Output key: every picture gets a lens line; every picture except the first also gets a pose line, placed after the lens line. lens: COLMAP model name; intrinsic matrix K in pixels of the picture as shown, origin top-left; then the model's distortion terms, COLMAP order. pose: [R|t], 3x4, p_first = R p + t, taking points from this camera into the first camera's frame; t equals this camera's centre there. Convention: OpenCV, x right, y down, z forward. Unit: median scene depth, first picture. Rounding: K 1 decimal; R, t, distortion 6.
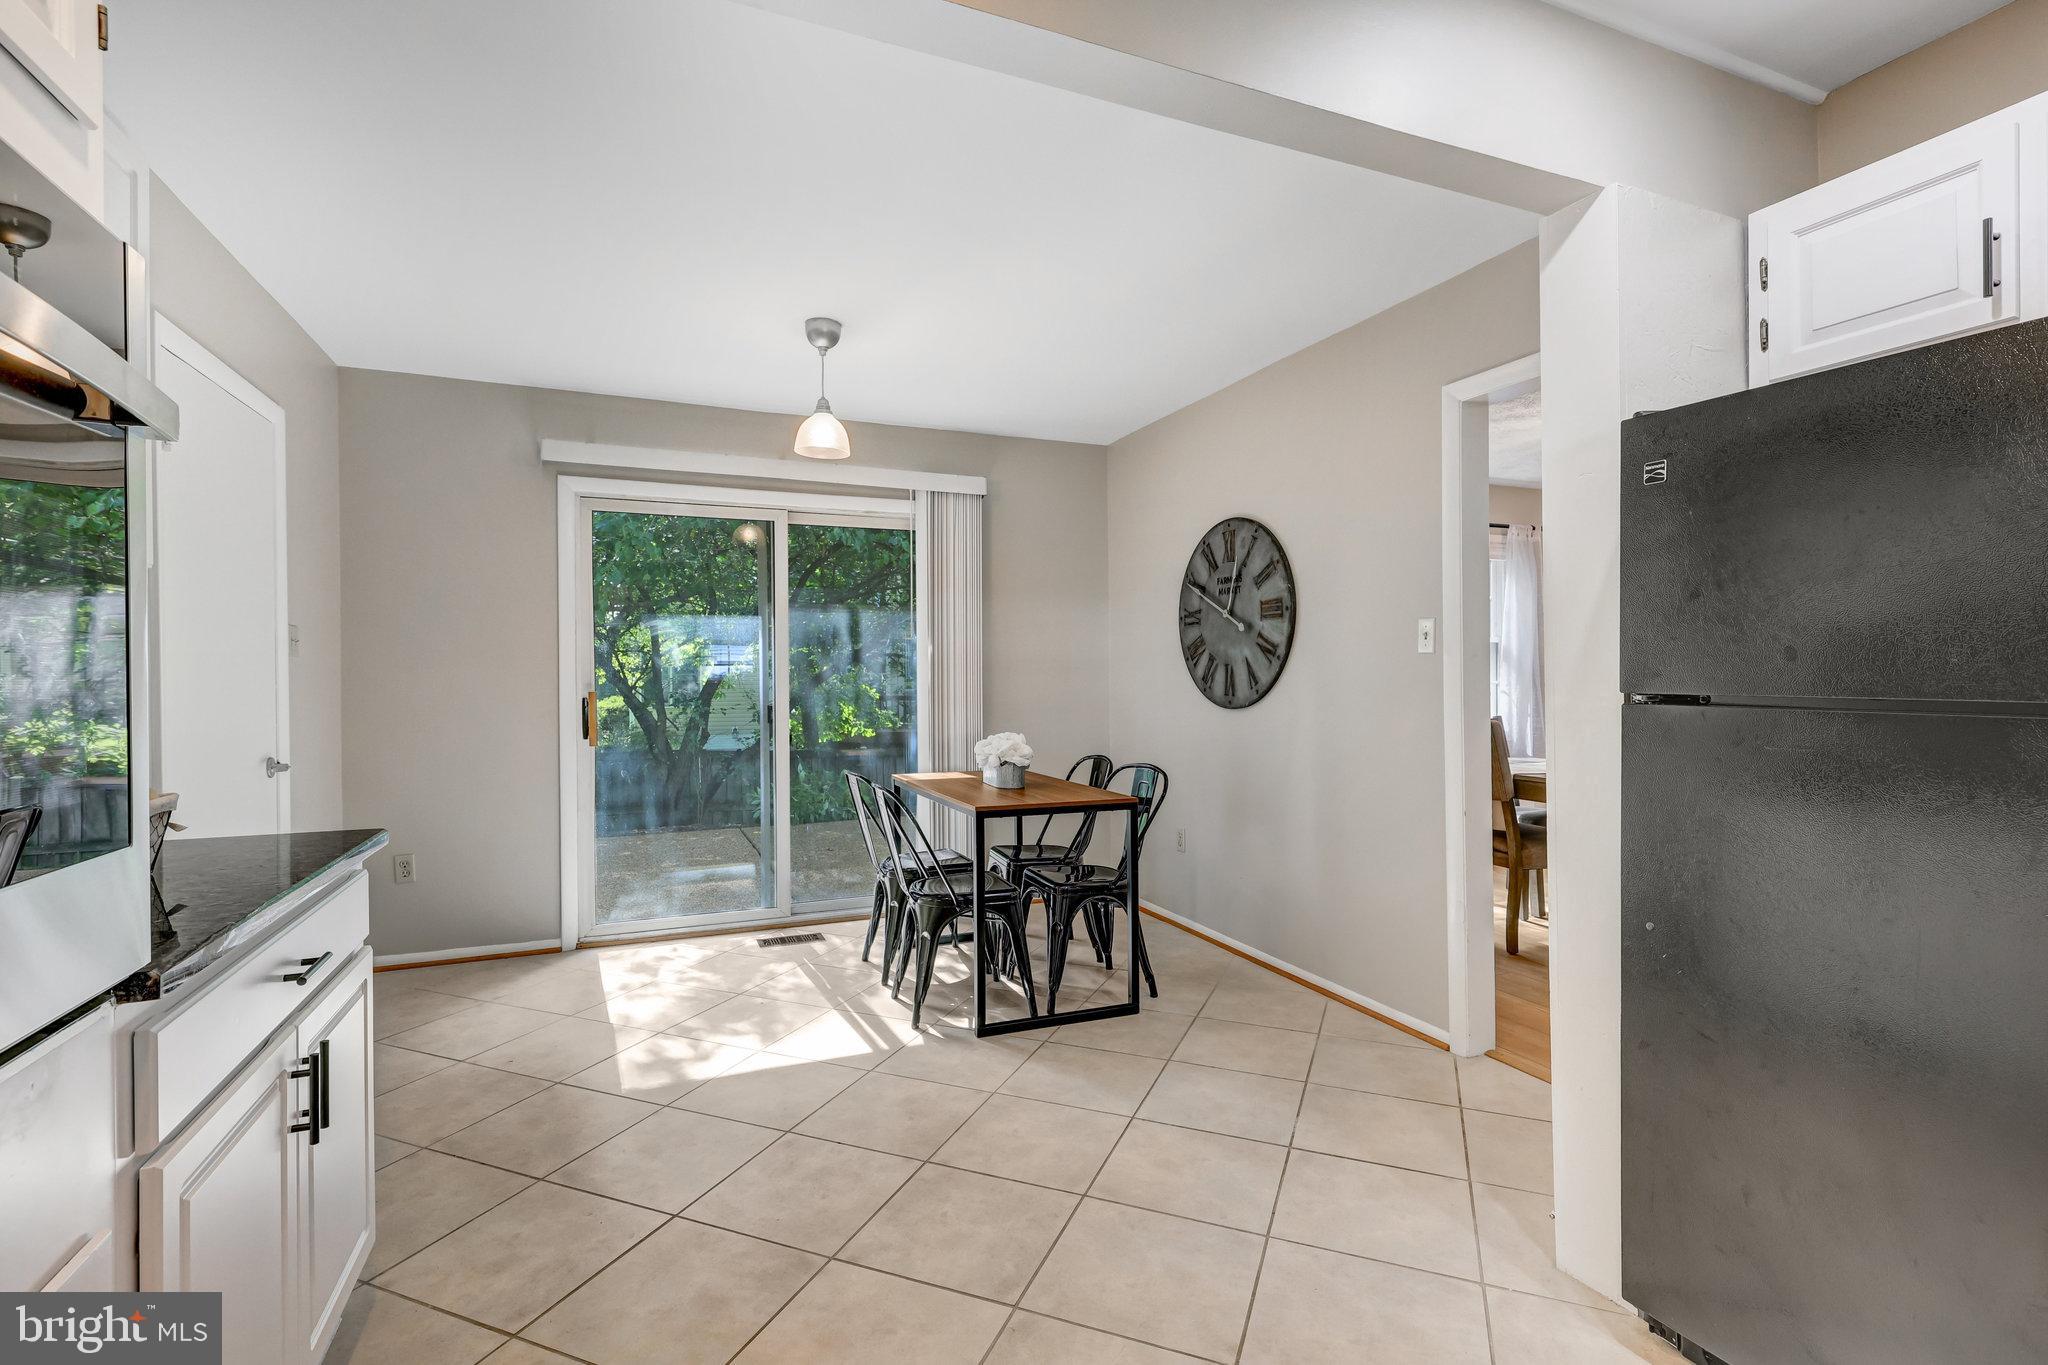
lens RADIAL K [[959.3, 0, 1020.1], [0, 959.3, 684.0], [0, 0, 1]] dist [0.001619, -0.000296]
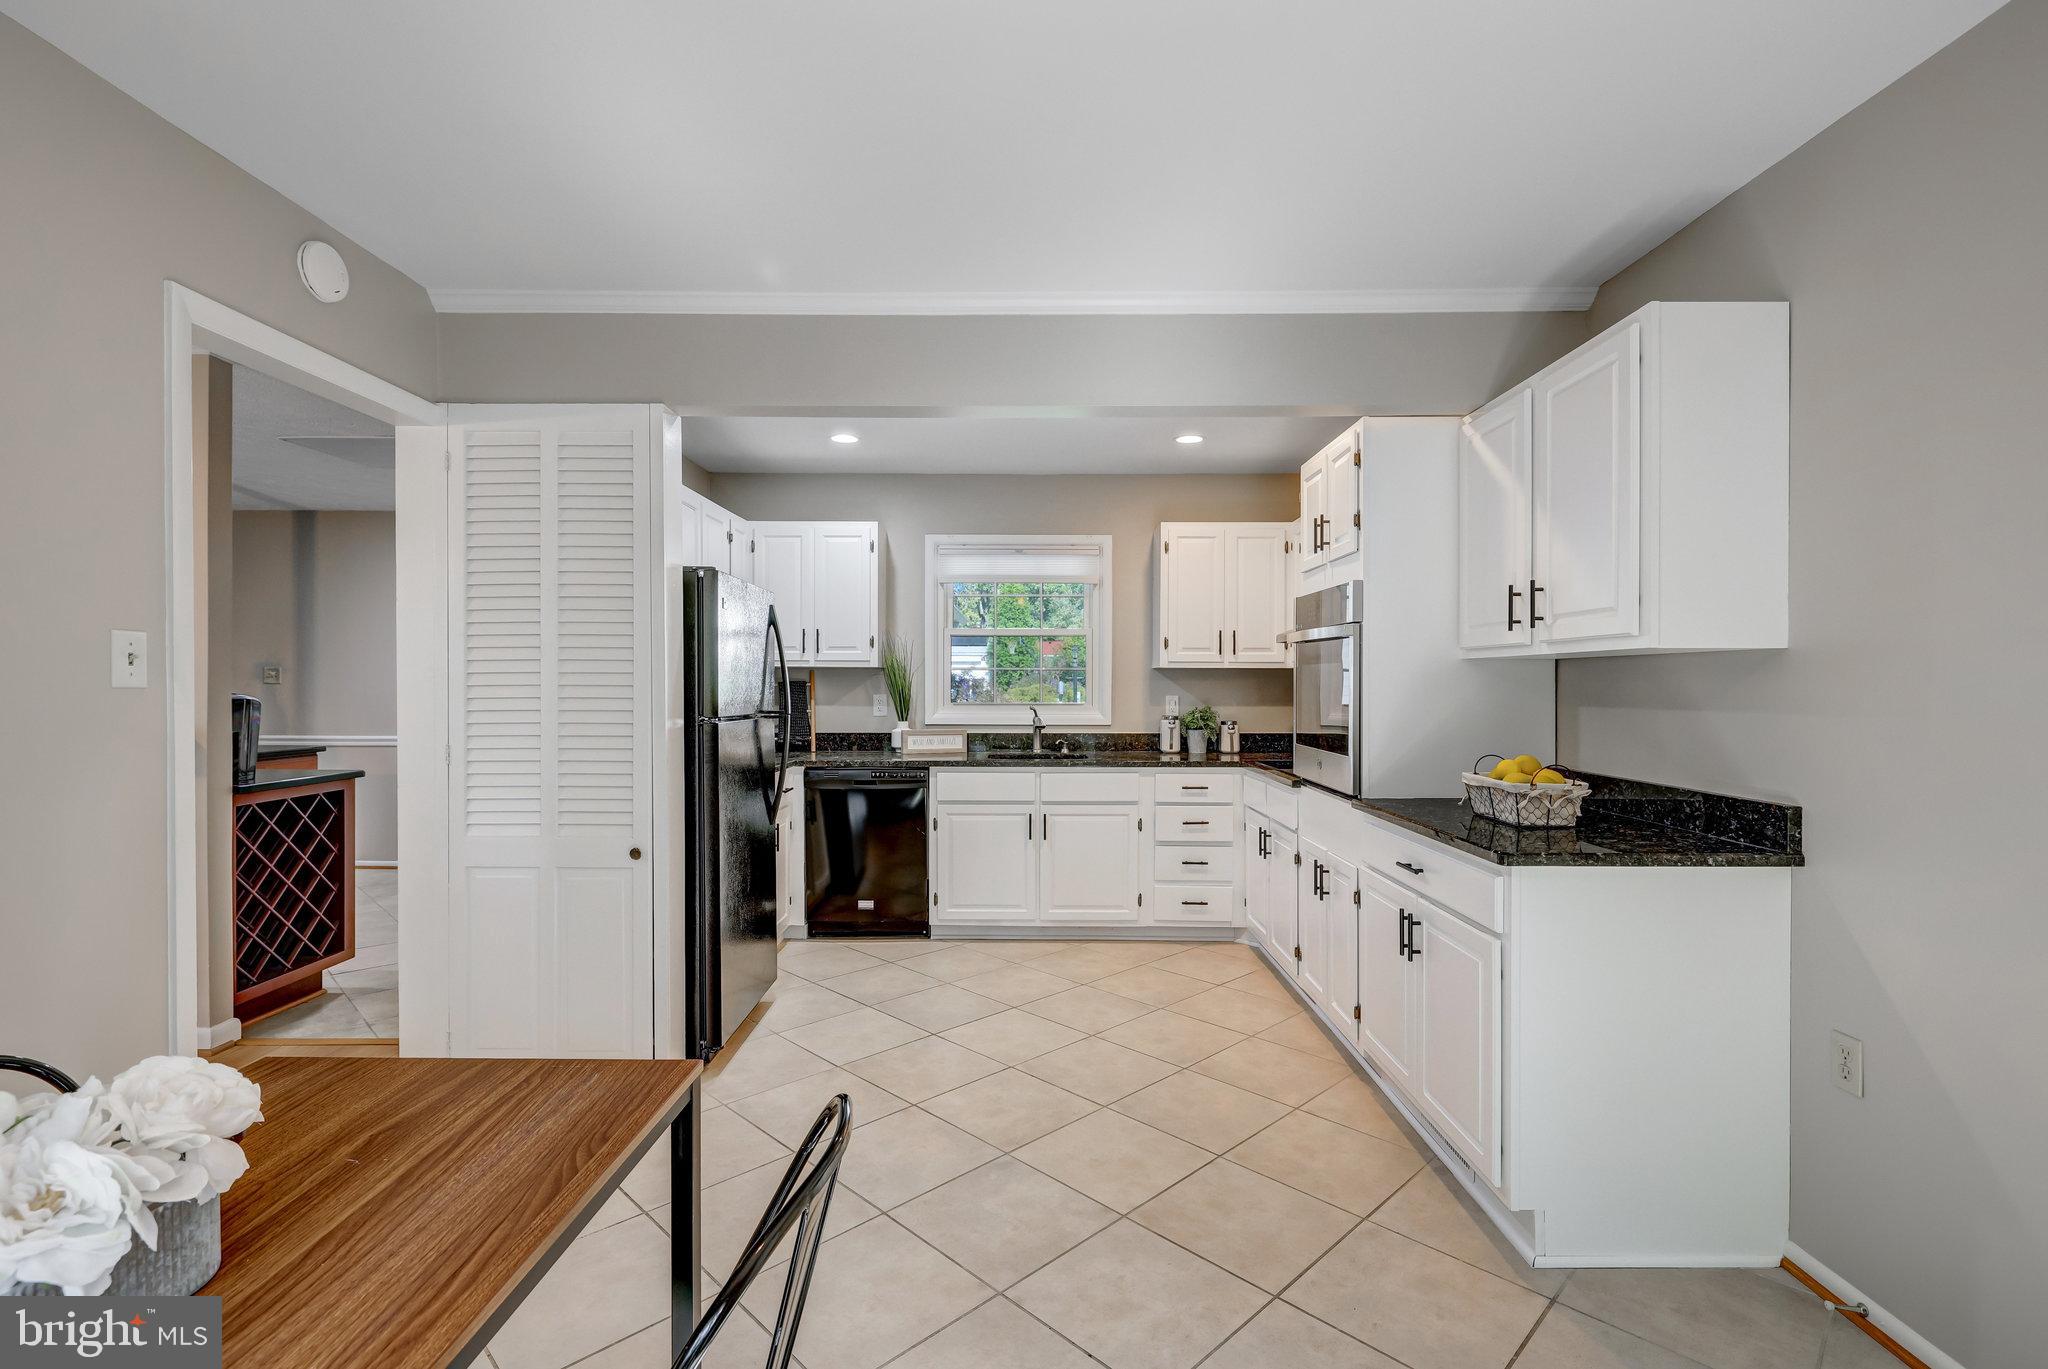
lens RADIAL K [[940.1, 0, 1013.7], [0, 940.1, 684.9], [0, 0, 1]] dist [0.000014, -0.000012]
pose [[-0.919506, -0.002210, 0.393069, -0.256003], [0.001151, 0.999965, 0.008315, -0.029635], [-0.393073, 0.008098, -0.919471, 1.032200]]
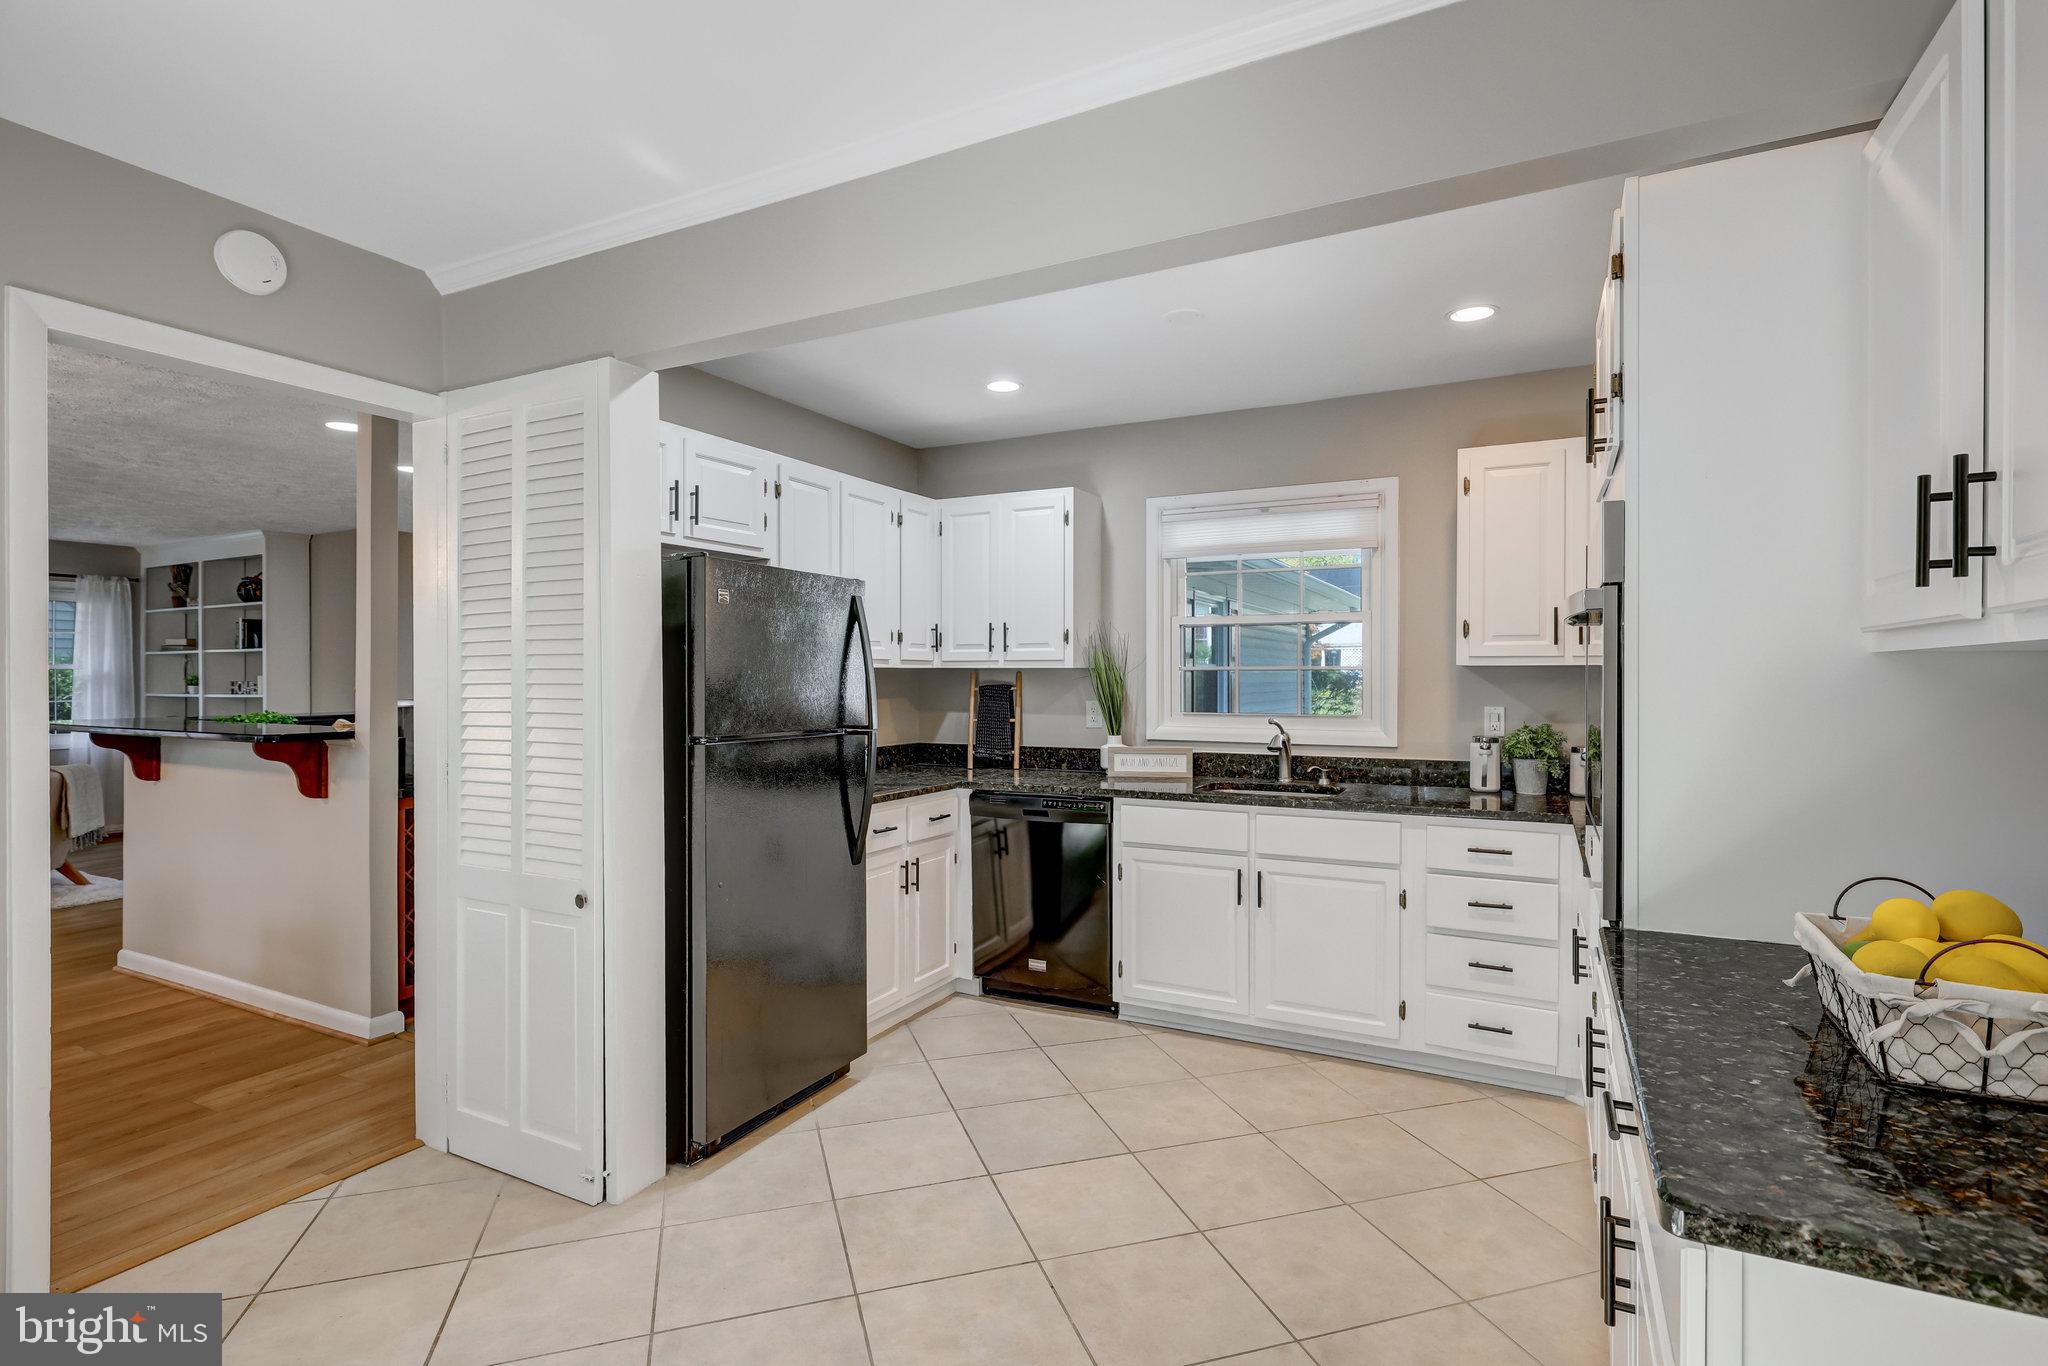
lens RADIAL K [[985.5, 0, 1015.7], [0, 985.5, 679.8], [0, 0, 1]] dist [0.001858, 0.000334]
pose [[-0.640654, -0.000845, 0.767829, -0.363635], [0.007233, 0.999948, 0.007135, -0.037976], [-0.767795, 0.010125, -0.640615, 0.690387]]
